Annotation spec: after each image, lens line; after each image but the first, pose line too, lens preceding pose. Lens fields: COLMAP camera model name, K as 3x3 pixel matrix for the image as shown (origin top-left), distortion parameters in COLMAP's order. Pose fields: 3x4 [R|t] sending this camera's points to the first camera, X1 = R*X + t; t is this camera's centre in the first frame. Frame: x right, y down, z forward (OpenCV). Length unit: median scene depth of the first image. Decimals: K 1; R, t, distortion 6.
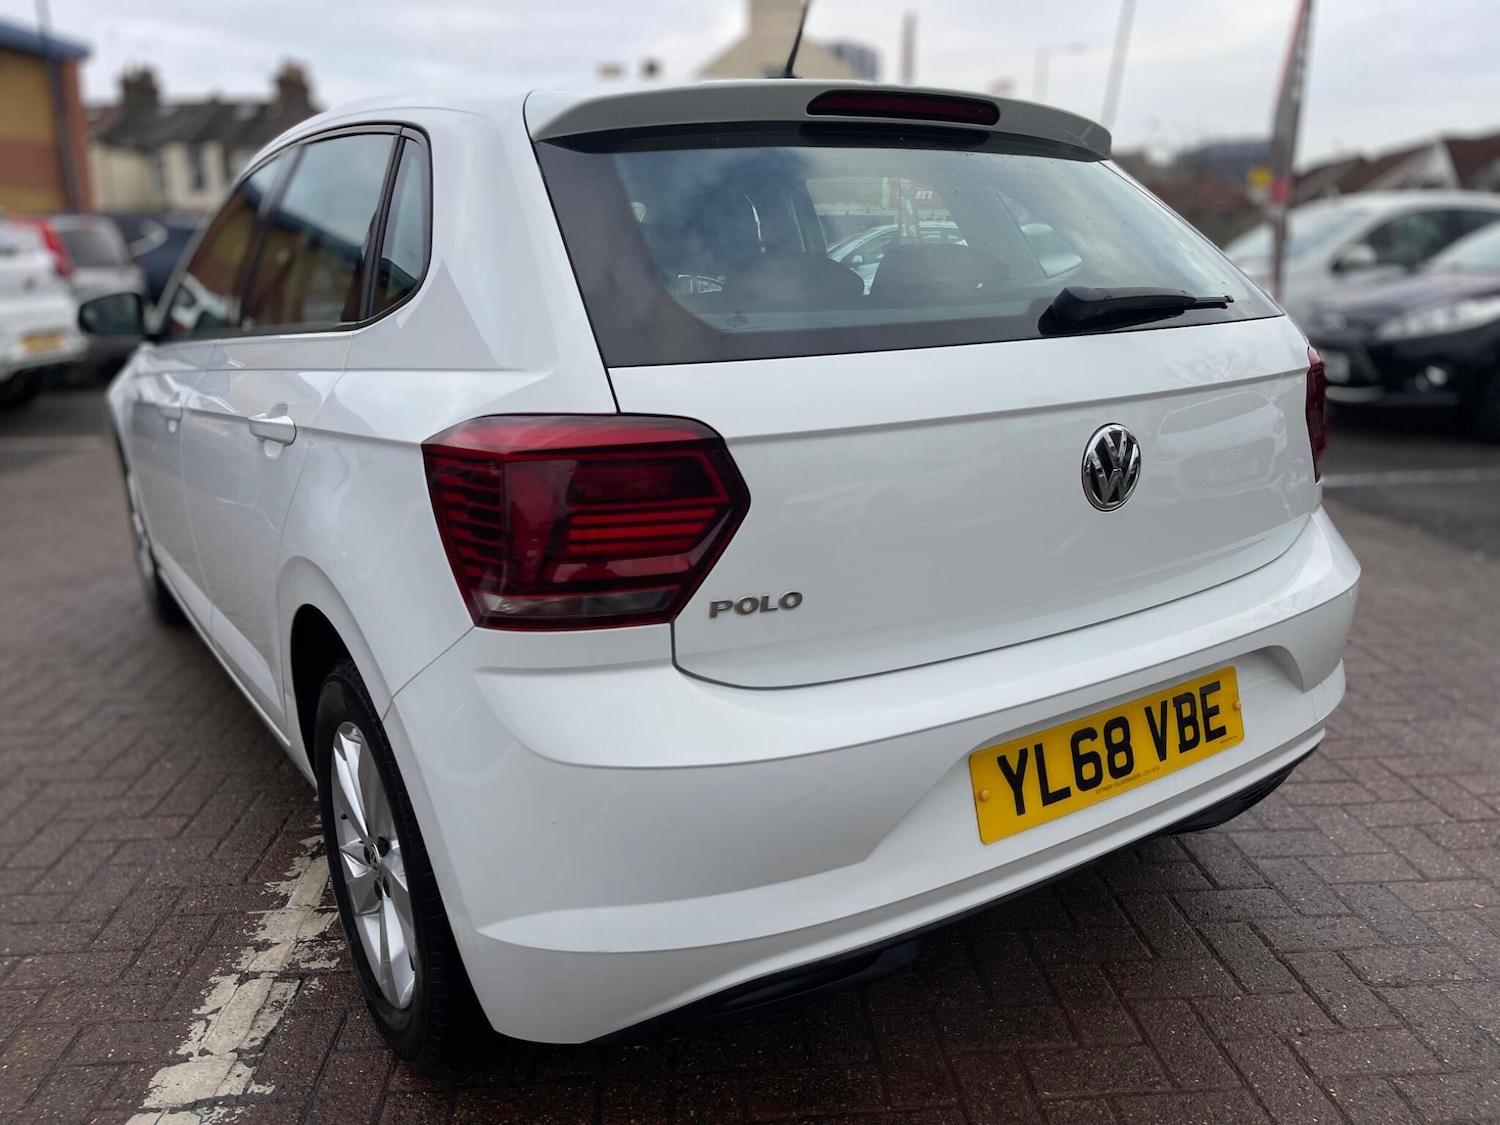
lens RADIAL K [[1116.4, 0, 751.0], [0, 1116.4, 555.1], [0, 0, 1]] dist [0.077948, -0.117480]
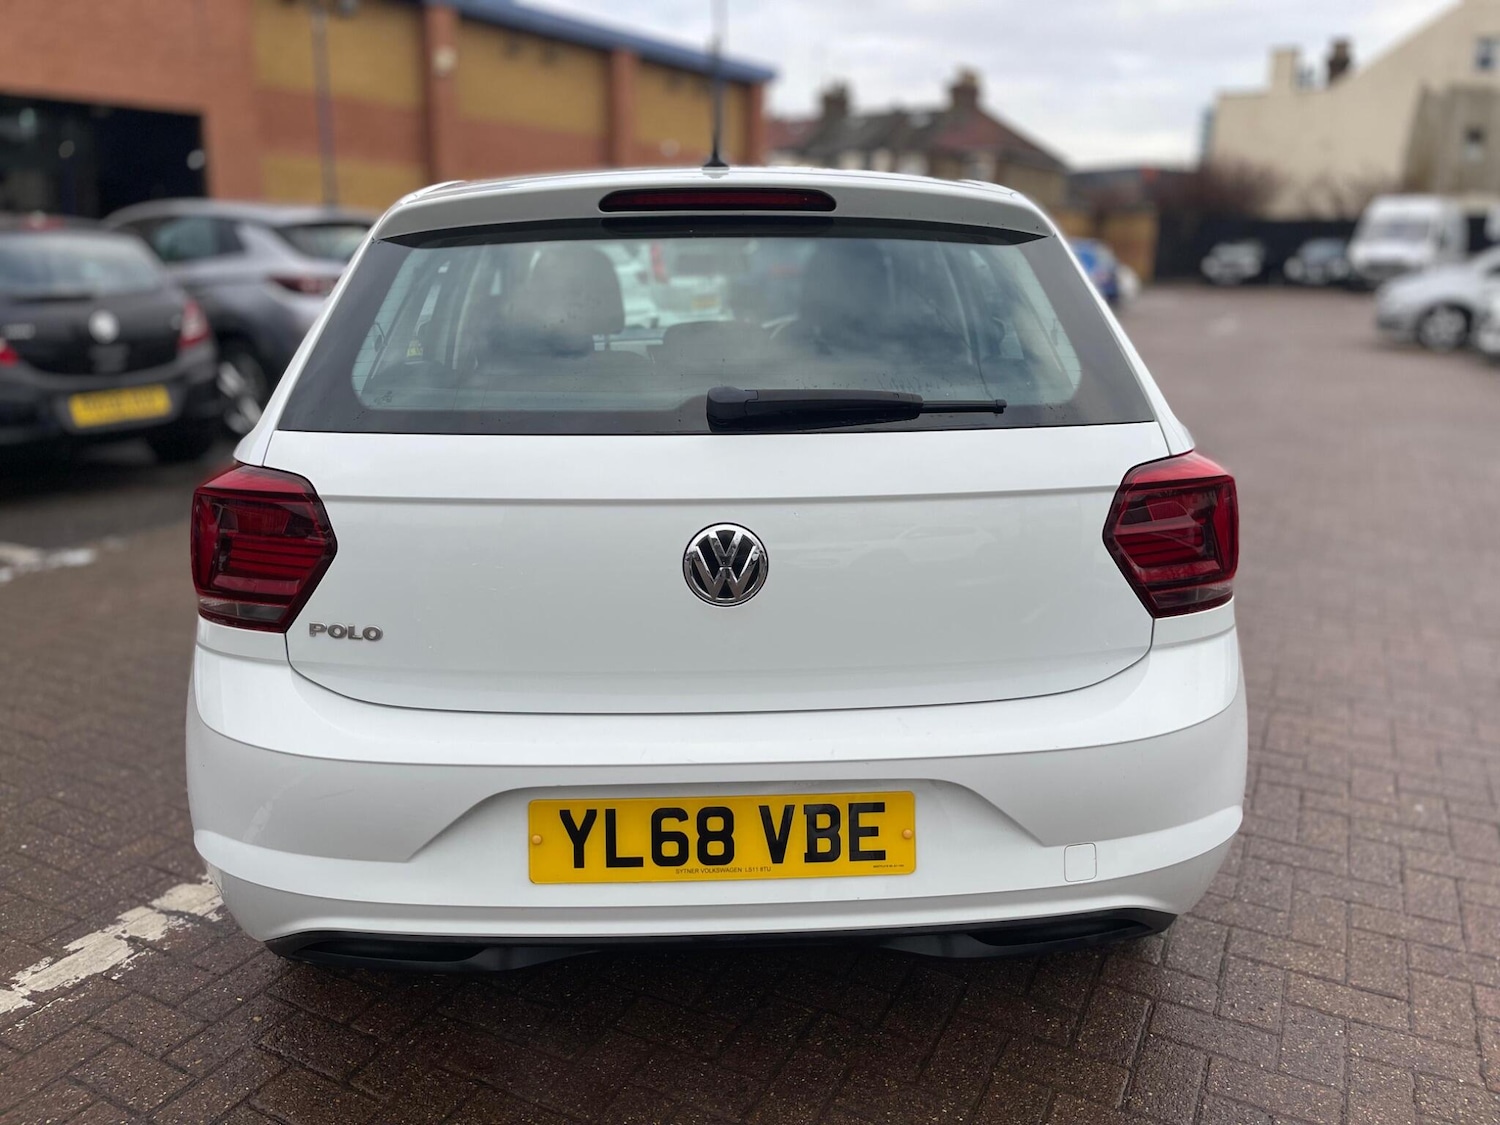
lens RADIAL K [[1116.4, 0, 751.0], [0, 1116.4, 555.1], [0, 0, 1]] dist [0.077948, -0.117480]
pose [[0.854606, 0.145169, -0.498573, 0.847414], [-0.143861, 0.988736, 0.041297, -0.132123], [0.498952, 0.036432, 0.865864, 0.126104]]
